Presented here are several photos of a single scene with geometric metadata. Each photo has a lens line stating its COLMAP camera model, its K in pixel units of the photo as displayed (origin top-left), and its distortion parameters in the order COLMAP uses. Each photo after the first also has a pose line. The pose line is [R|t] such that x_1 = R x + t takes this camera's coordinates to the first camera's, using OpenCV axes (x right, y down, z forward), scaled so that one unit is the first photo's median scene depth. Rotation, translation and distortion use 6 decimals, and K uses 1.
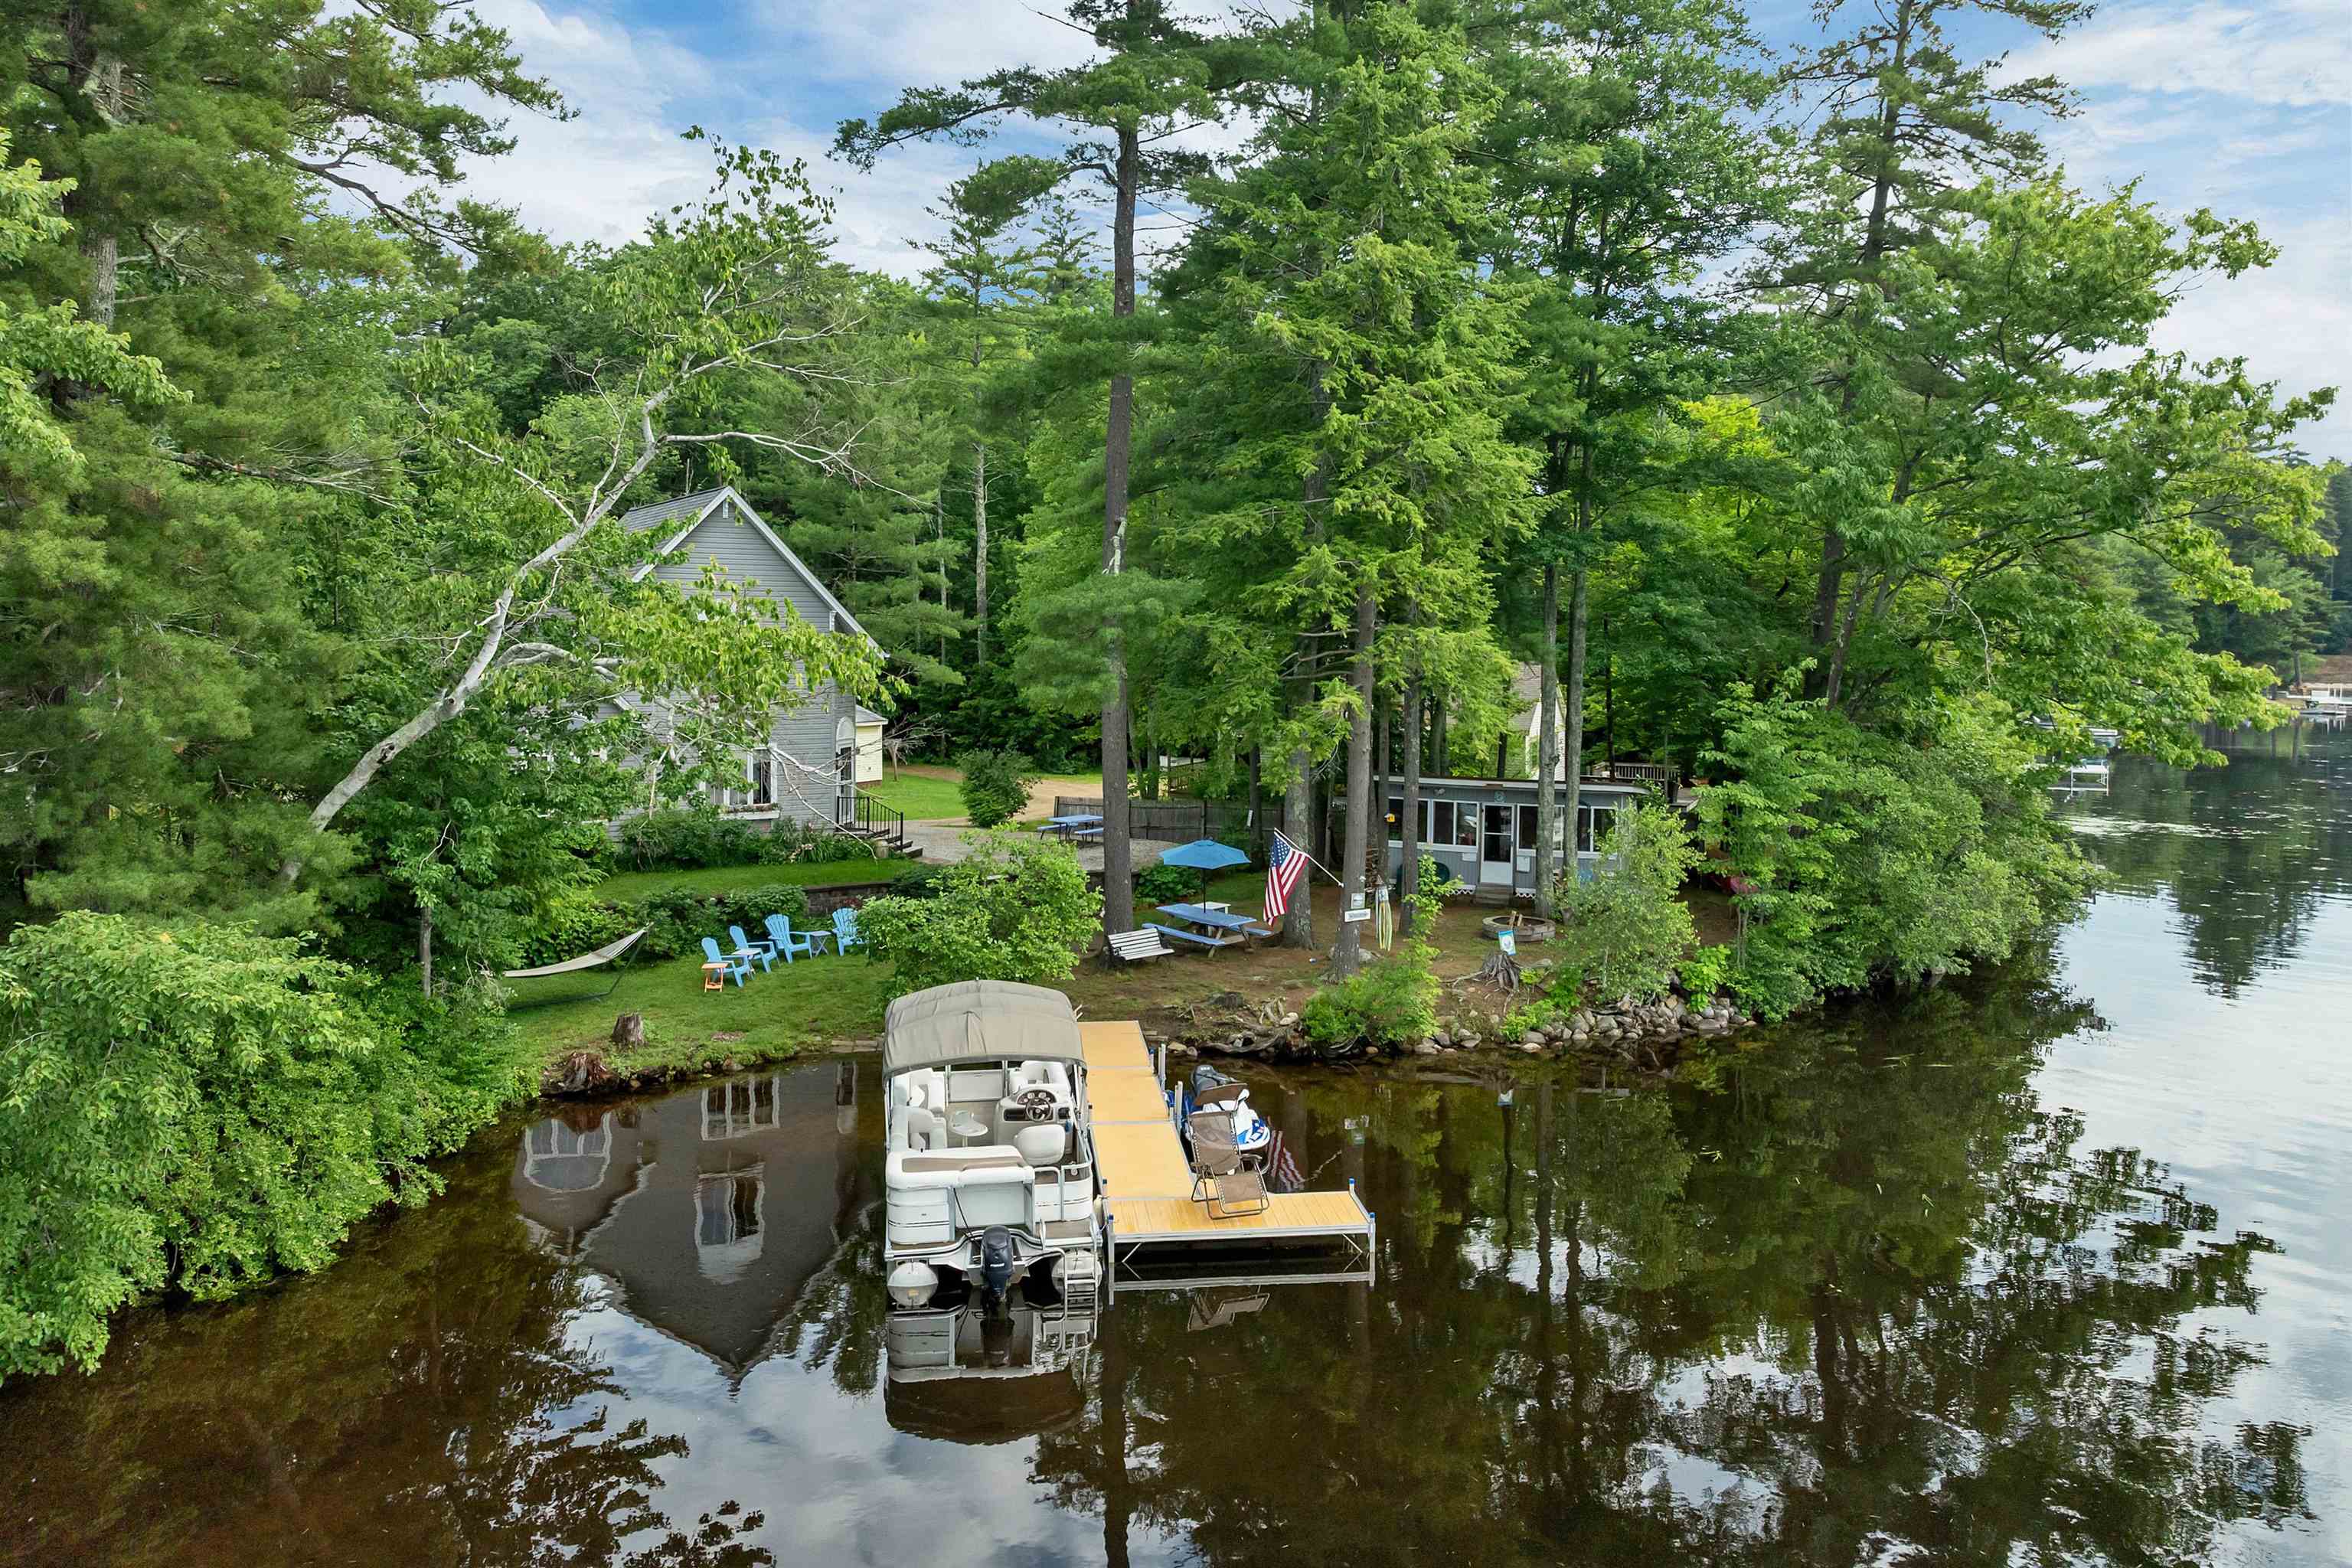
lens RADIAL K [[1684.9, 0, 1177.9], [0, 1684.9, 684.9], [0, 0, 1]] dist [-0.024973, -0.028422]
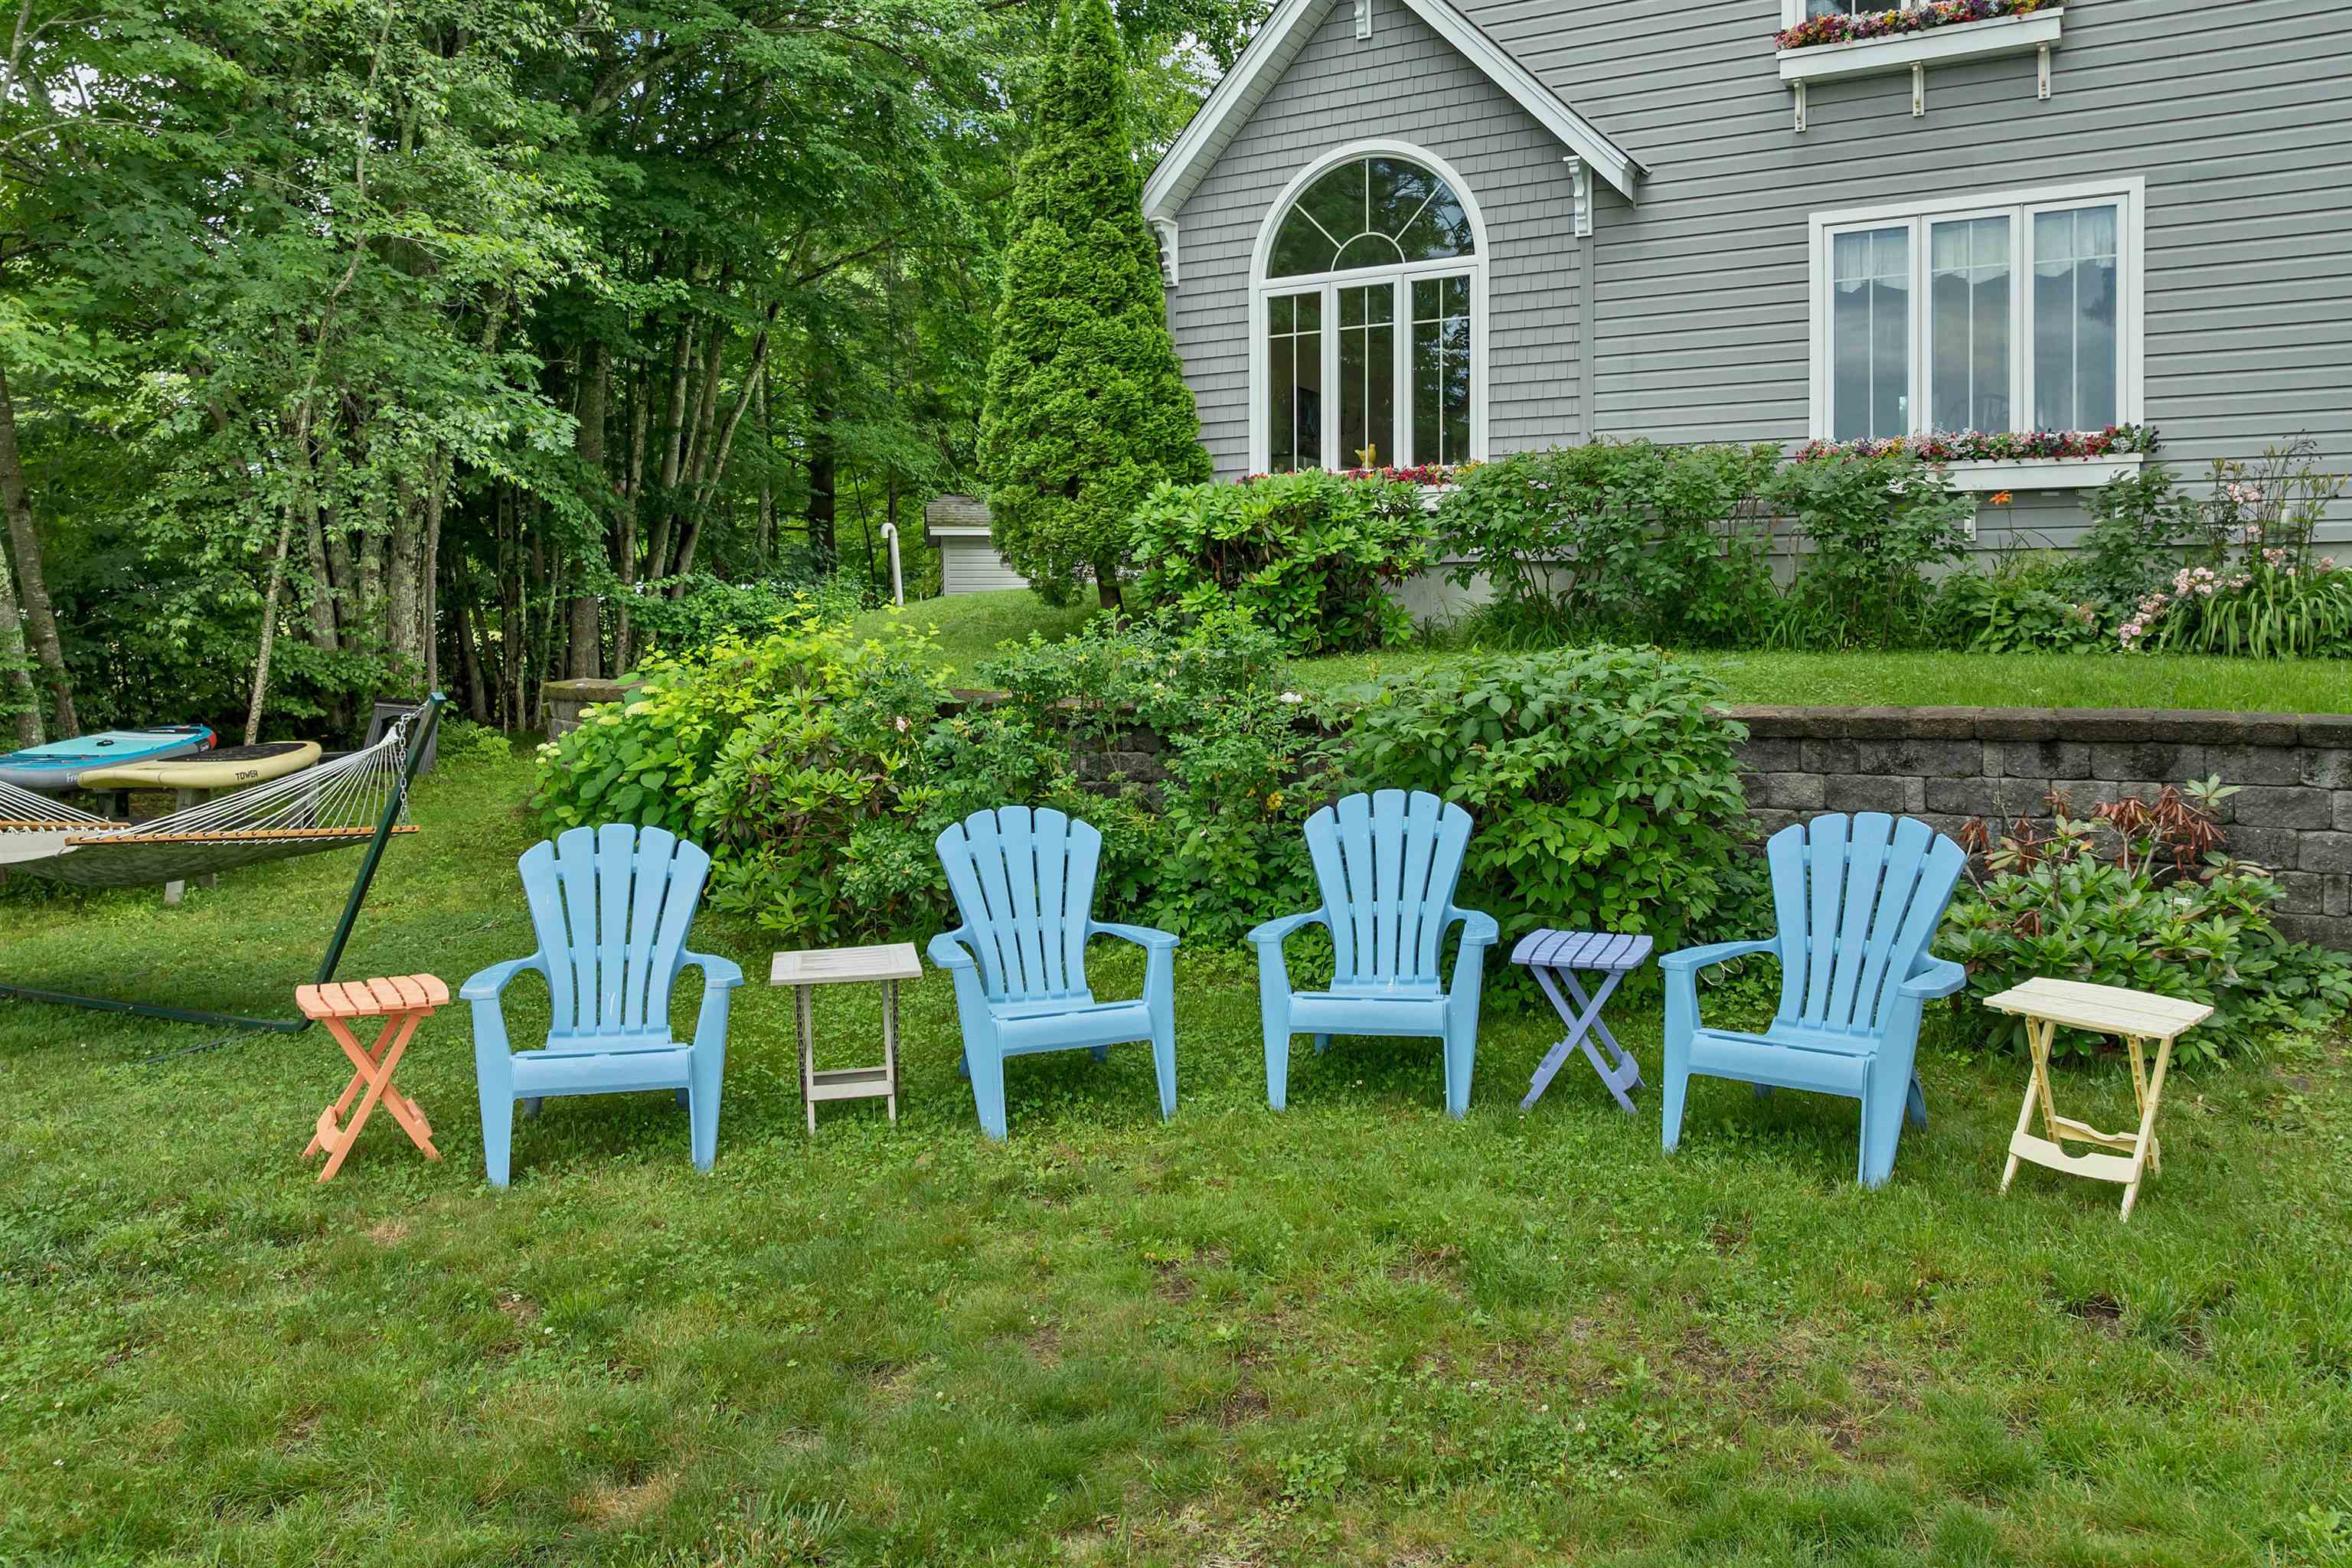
lens RADIAL K [[1684.9, 0, 1177.9], [0, 1684.9, 684.9], [0, 0, 1]] dist [-0.024973, -0.028422]
pose [[0.452602, 0.031446, -0.891158, -0.085630], [-0.018849, 0.999492, 0.025695, 0.102588], [0.891513, 0.005168, 0.452965, 0.759497]]
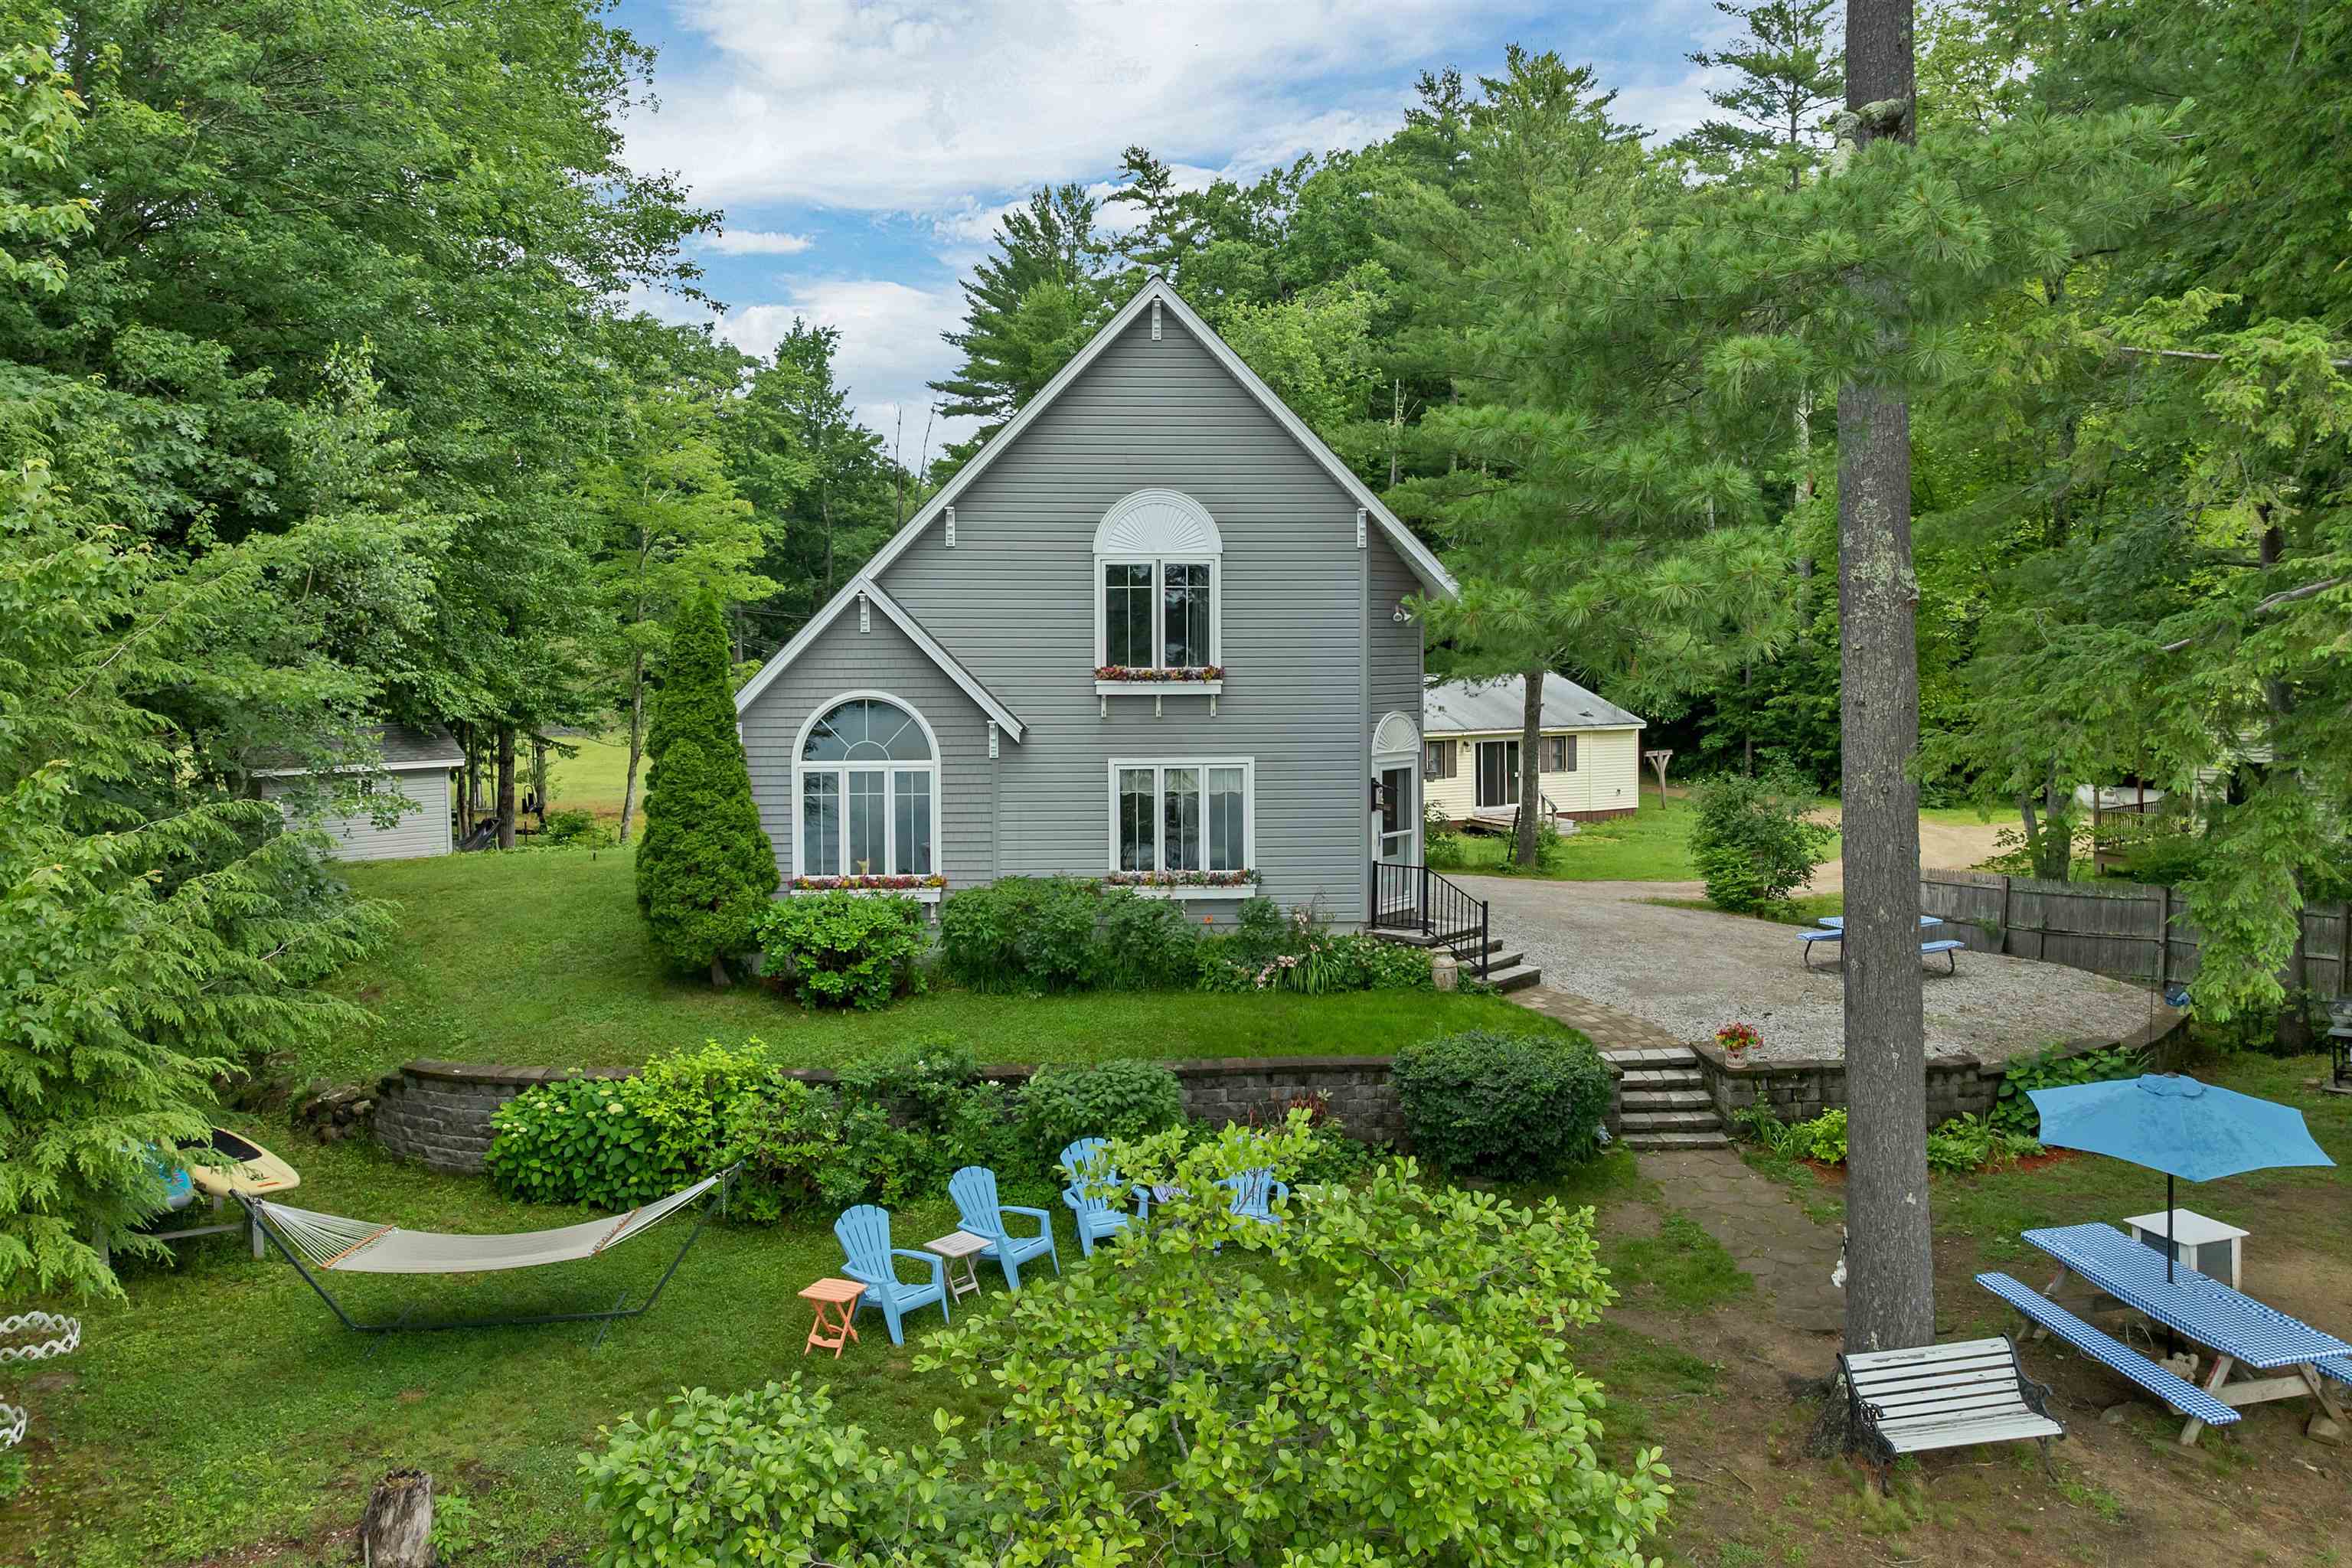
lens RADIAL K [[1684.9, 0, 1177.9], [0, 1684.9, 684.9], [0, 0, 1]] dist [-0.024973, -0.028422]
pose [[0.869606, 0.007154, -0.493694, 0.004747], [-0.007805, 0.999969, 0.000742, 0.010952], [0.493684, 0.003208, 0.869635, 0.515690]]
